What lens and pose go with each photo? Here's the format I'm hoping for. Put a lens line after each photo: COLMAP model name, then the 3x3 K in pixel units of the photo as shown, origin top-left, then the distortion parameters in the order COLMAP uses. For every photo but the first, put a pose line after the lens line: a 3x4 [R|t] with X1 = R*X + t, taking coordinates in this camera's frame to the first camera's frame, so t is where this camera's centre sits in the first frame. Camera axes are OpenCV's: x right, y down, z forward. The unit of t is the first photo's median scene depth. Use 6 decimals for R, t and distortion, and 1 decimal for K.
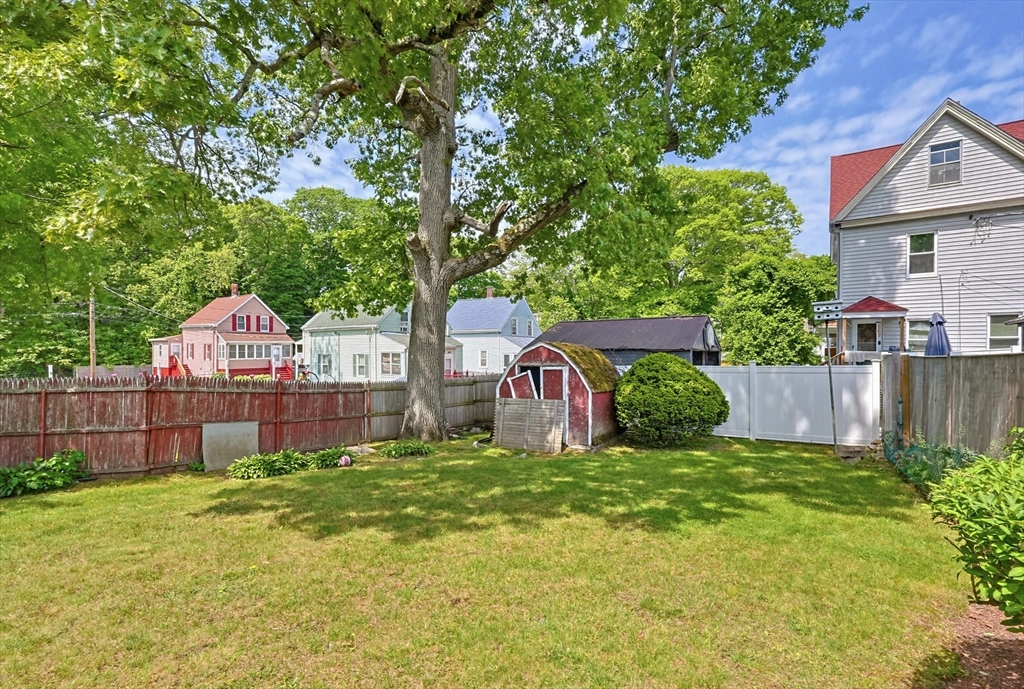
lens RADIAL K [[441.4, 0, 514.4], [0, 441.4, 351.7], [0, 0, 1]] dist [-0.001534, -0.000138]
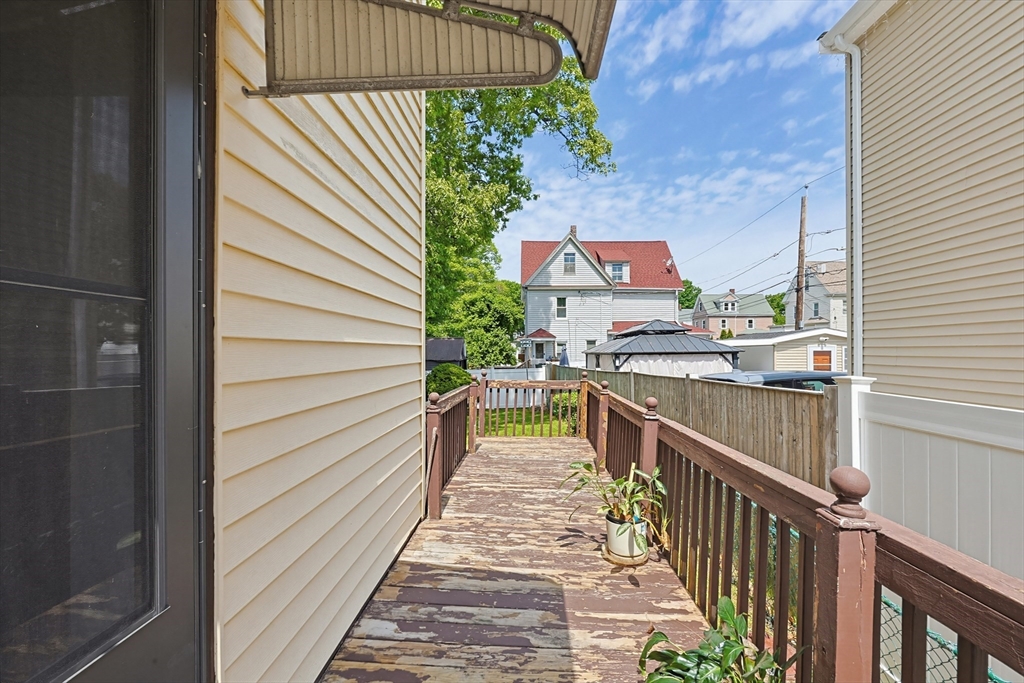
lens RADIAL K [[441.4, 0, 507.7], [0, 441.4, 347.7], [0, 0, 1]] dist [-0.001534, -0.000138]
pose [[0.821278, -0.003606, 0.570517, -0.248863], [0.006388, 0.999975, -0.002875, -0.027515], [-0.570492, 0.006006, 0.821281, -0.302894]]
